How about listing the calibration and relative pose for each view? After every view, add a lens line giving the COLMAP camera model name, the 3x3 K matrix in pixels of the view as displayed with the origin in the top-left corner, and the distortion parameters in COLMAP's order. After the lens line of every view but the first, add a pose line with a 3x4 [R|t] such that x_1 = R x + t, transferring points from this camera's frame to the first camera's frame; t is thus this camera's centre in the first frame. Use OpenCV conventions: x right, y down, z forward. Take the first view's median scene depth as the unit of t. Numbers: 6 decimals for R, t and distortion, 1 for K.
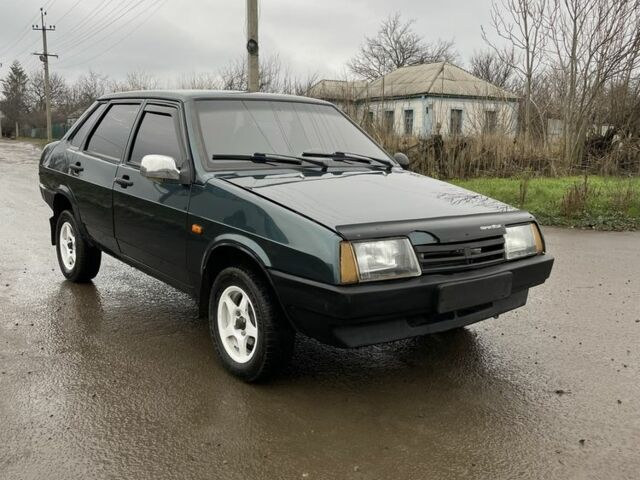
lens RADIAL K [[661.3, 0, 320.0], [0, 661.3, 240.0], [0, 0, 1]] dist [0.047866, -0.044927]
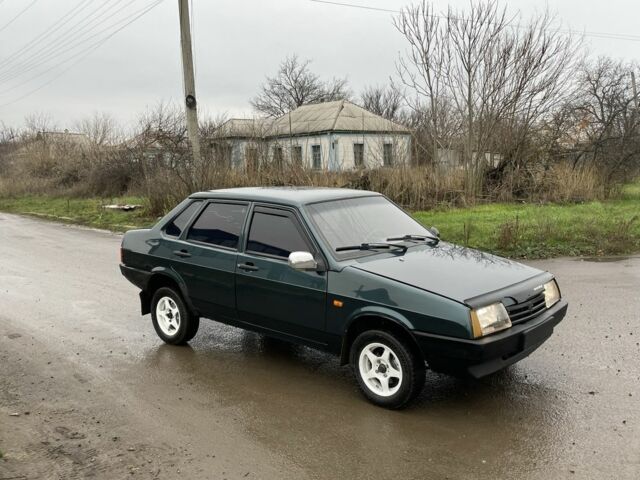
lens RADIAL K [[661.3, 0, 320.0], [0, 661.3, 240.0], [0, 0, 1]] dist [0.047866, -0.044927]
pose [[0.980457, -0.066334, 0.185212, -0.108988], [0.071729, 0.997169, -0.022570, -0.028151], [-0.183190, 0.035414, 0.982439, -0.086263]]
